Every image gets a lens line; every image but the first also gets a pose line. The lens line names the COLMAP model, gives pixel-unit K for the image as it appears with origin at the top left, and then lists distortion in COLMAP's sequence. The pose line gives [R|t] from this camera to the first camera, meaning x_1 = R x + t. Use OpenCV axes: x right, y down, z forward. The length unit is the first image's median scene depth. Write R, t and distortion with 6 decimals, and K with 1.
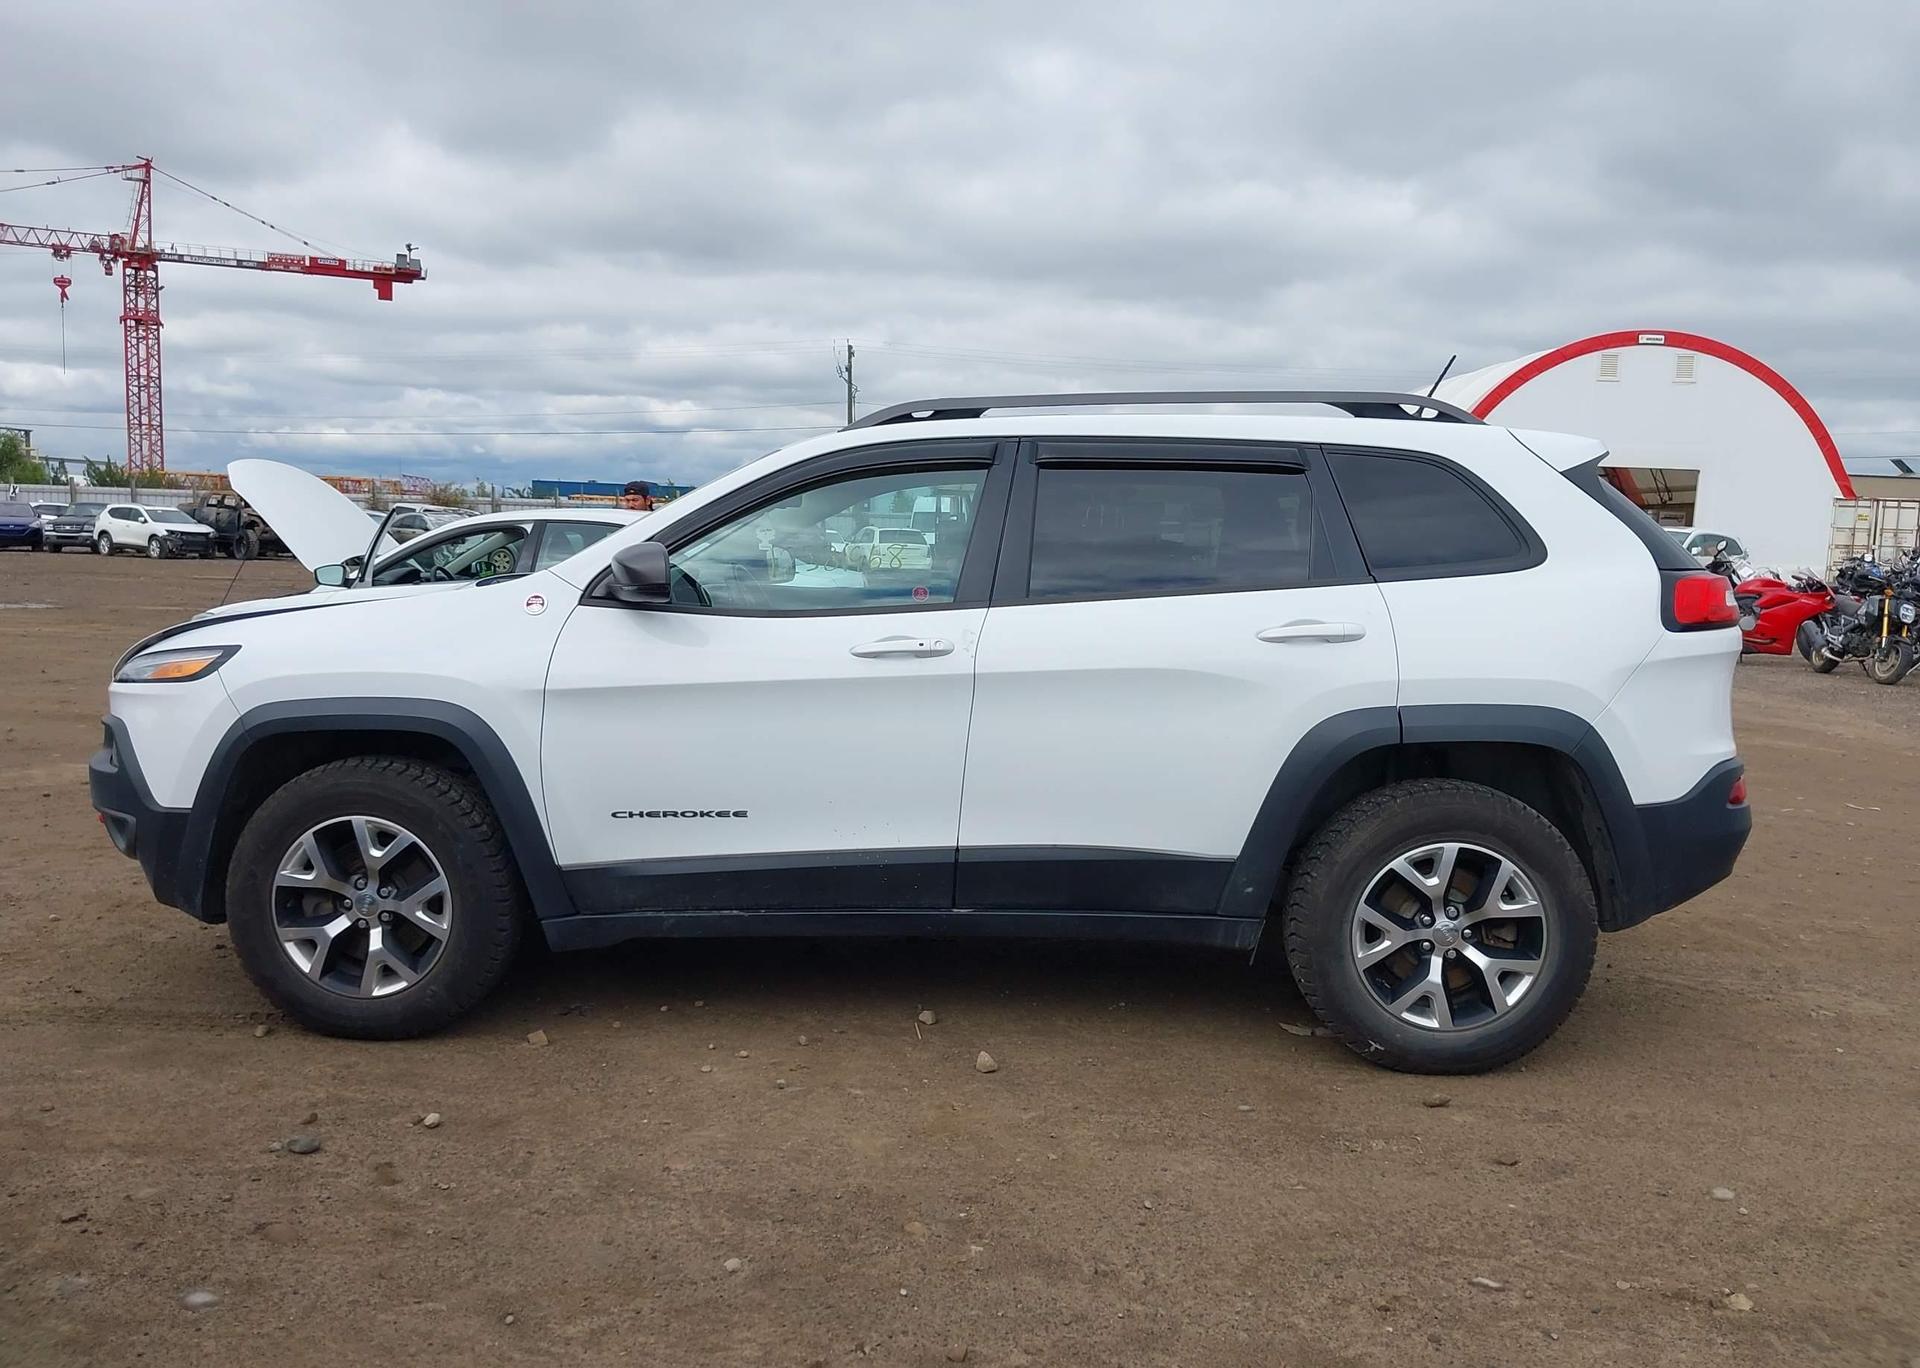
lens RADIAL K [[1551.4, 0, 960.0], [0, 1551.4, 684.0], [0, 0, 1]] dist [0.044187, -0.071852]
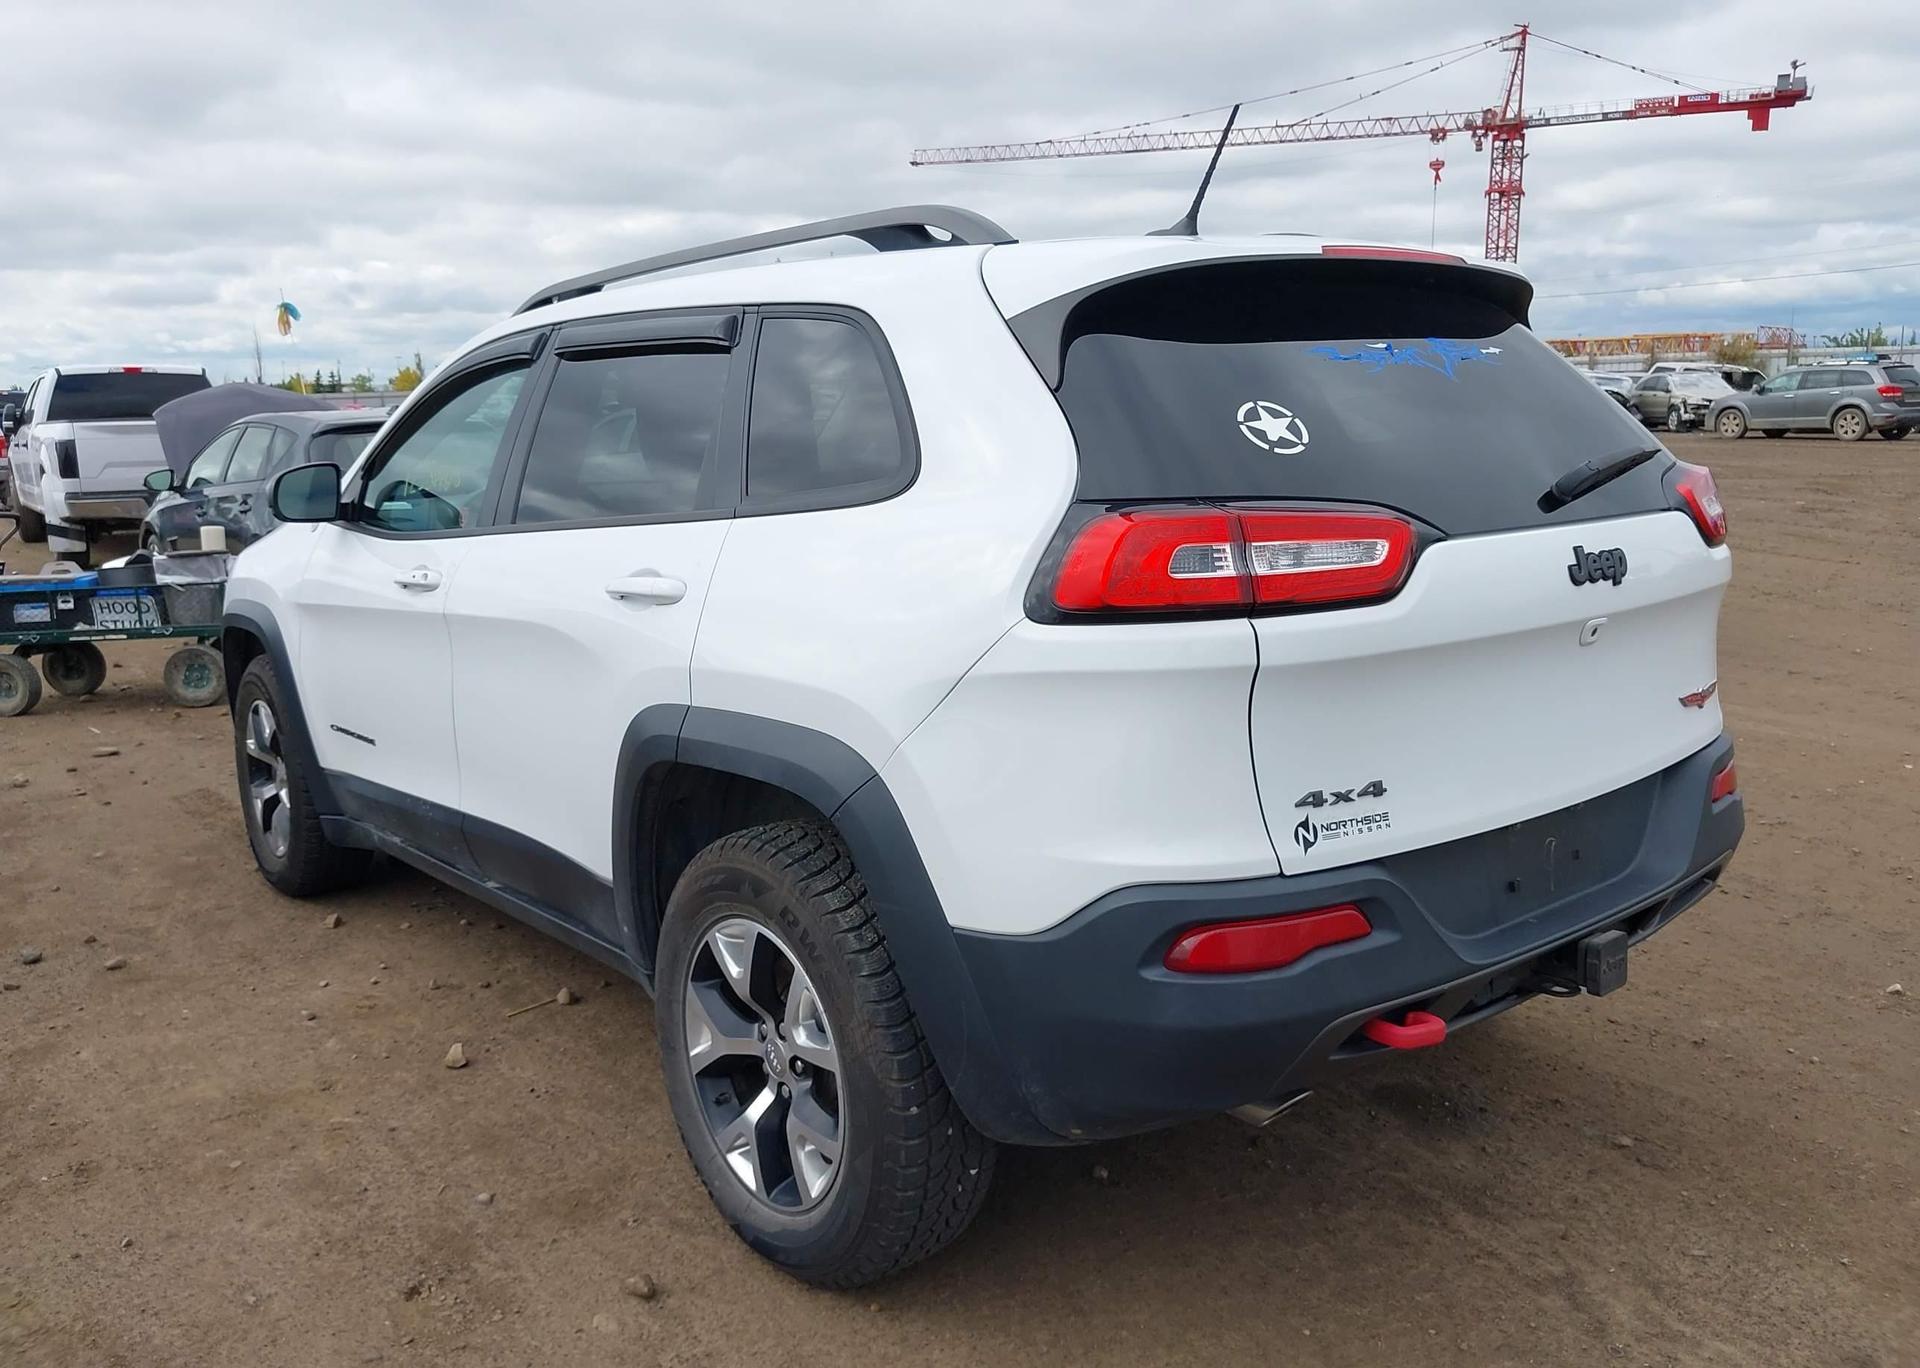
lens RADIAL K [[1566.7, 0, 960.0], [0, 1566.7, 684.0], [0, 0, 1]] dist [0.070206, -0.089294]
pose [[0.651309, 0.100367, -0.752146, 0.805973], [-0.036426, 0.994207, 0.101126, -0.062022], [0.757938, -0.038467, 0.651192, 0.606500]]
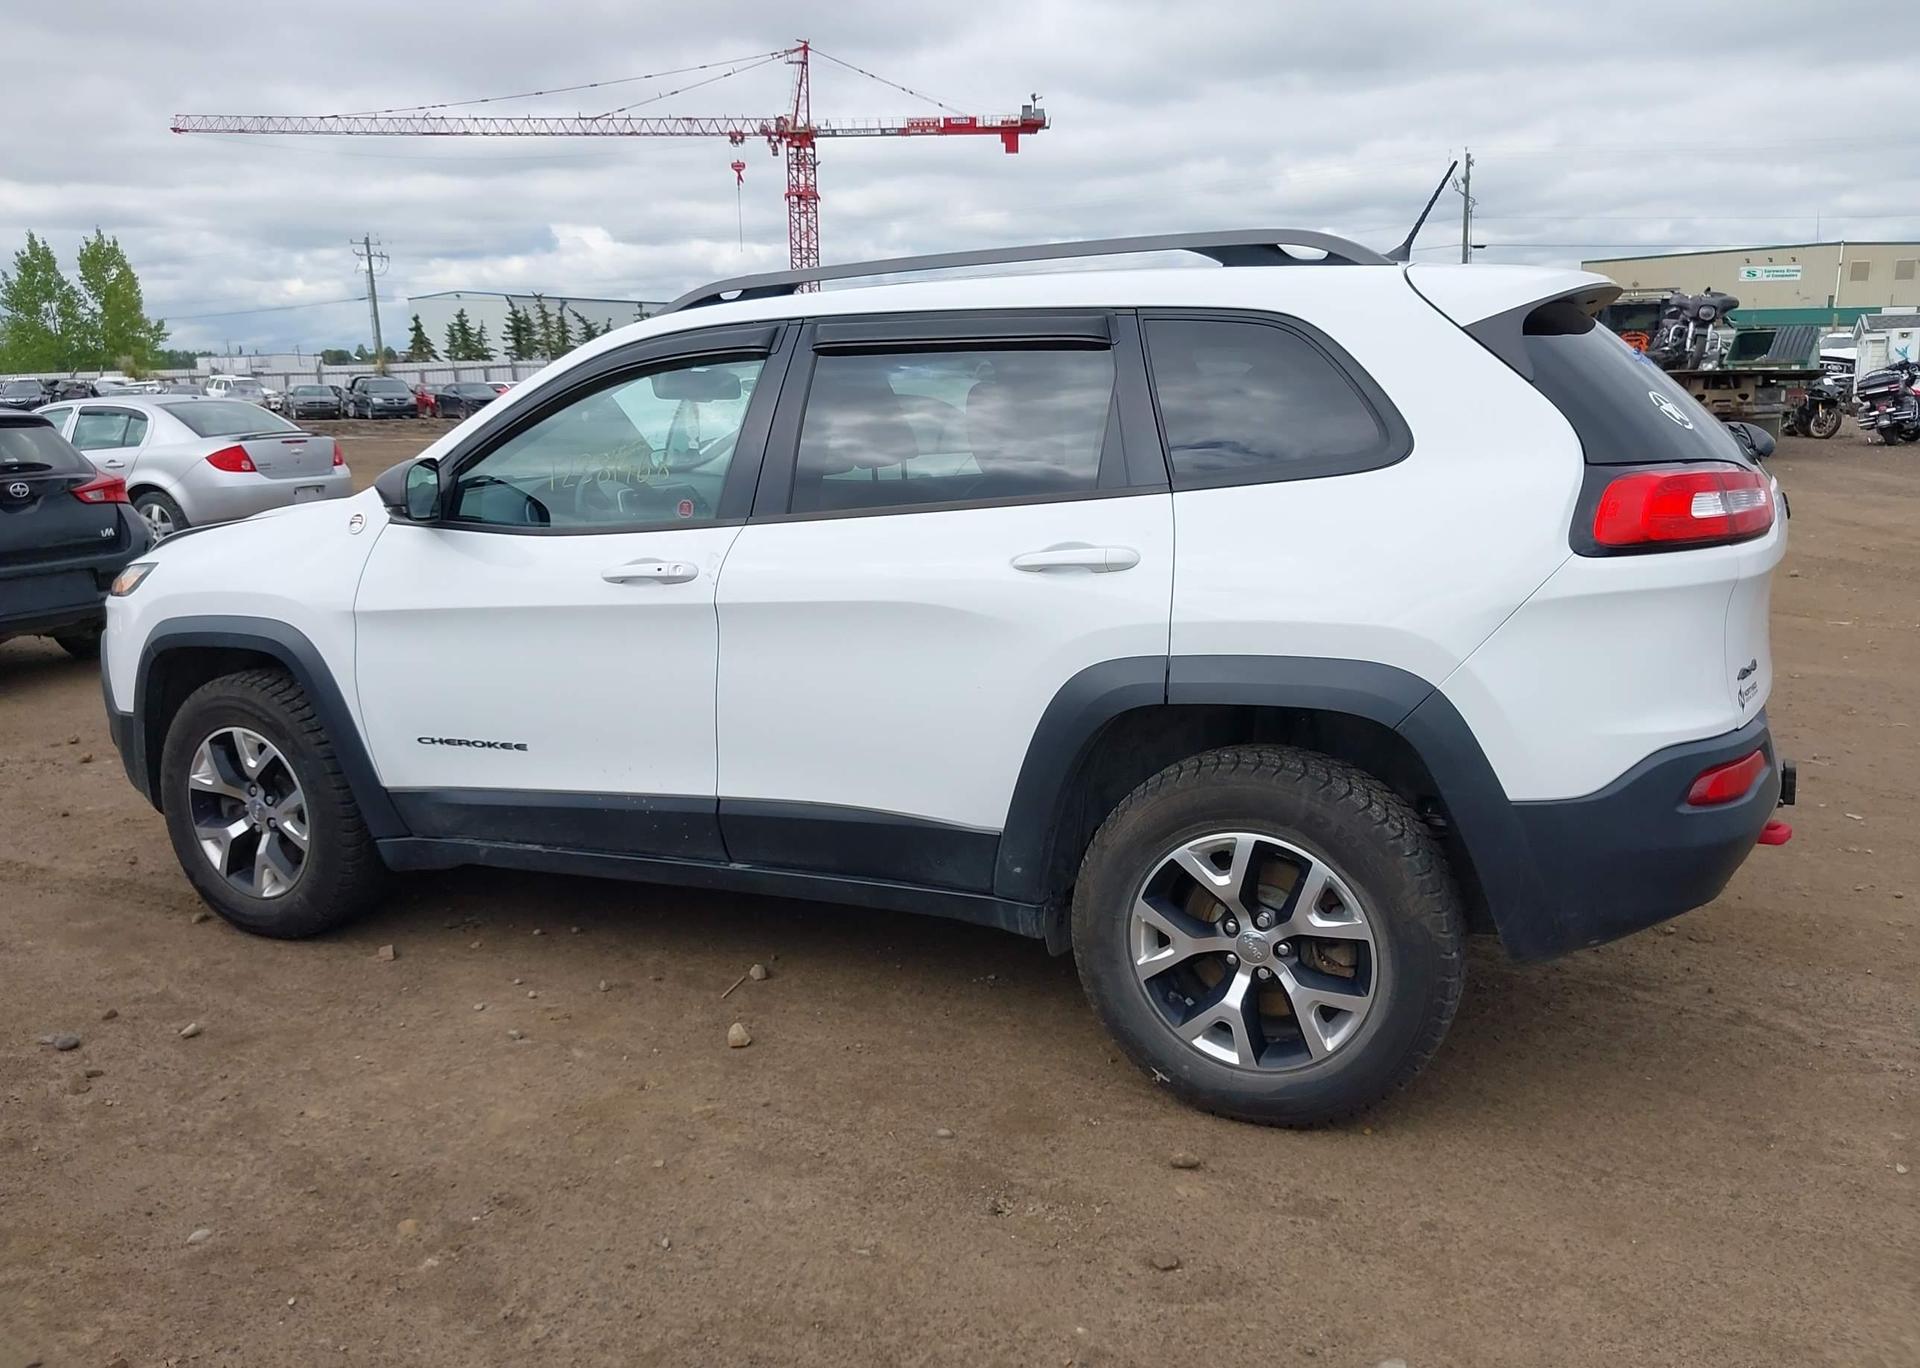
lens RADIAL K [[1566.9, 0, 960.0], [0, 1566.9, 684.0], [0, 0, 1]] dist [0.027823, -0.090590]
pose [[0.913783, 0.036108, -0.404596, 0.468022], [0.005271, 0.994903, 0.100695, -0.046931], [0.406170, -0.094146, 0.908935, 0.233696]]
